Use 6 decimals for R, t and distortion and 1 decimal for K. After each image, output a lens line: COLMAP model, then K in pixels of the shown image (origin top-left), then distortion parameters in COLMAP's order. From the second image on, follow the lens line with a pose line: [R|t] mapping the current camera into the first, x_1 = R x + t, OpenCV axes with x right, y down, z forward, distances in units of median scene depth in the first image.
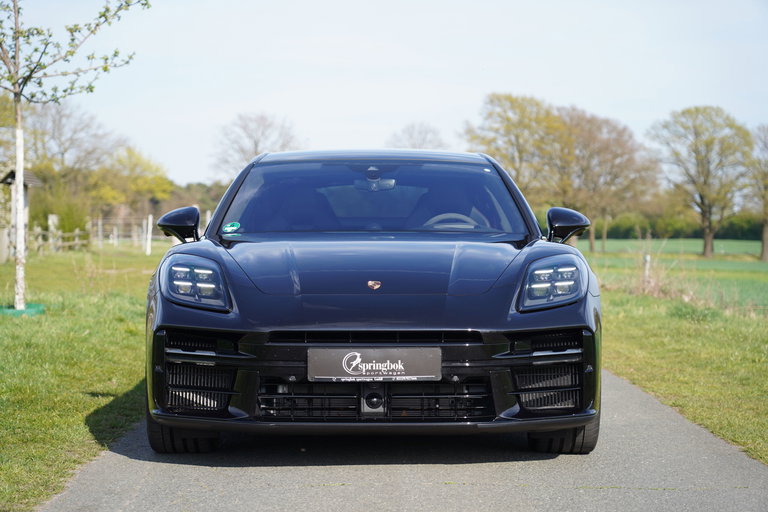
lens RADIAL K [[1850.2, 0, 384.0], [0, 1850.2, 256.0], [0, 0, 1]] dist [0.021640, -0.123622]
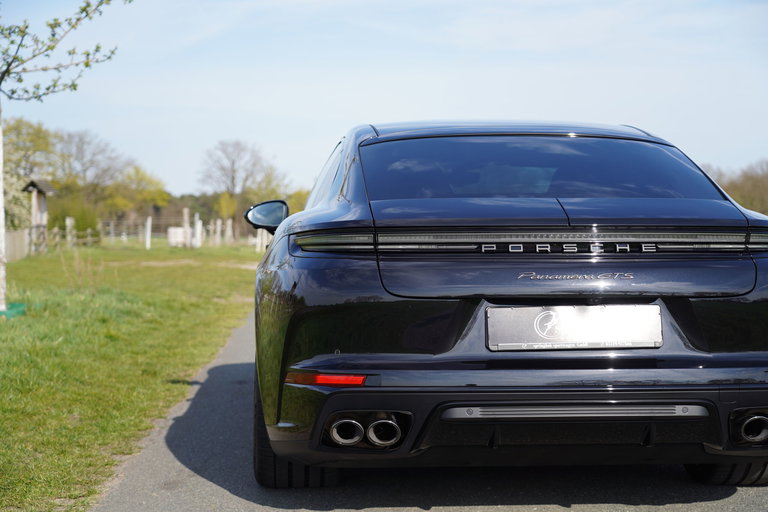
lens RADIAL K [[1368.3, 0, 384.0], [0, 1368.3, 256.0], [0, 0, 1]] dist [0.025498, -0.007823]
pose [[0.999113, -0.011563, 0.040494, -0.022579], [0.011283, 0.999911, 0.007132, -0.002411], [-0.040573, -0.006669, 0.999154, 0.255858]]
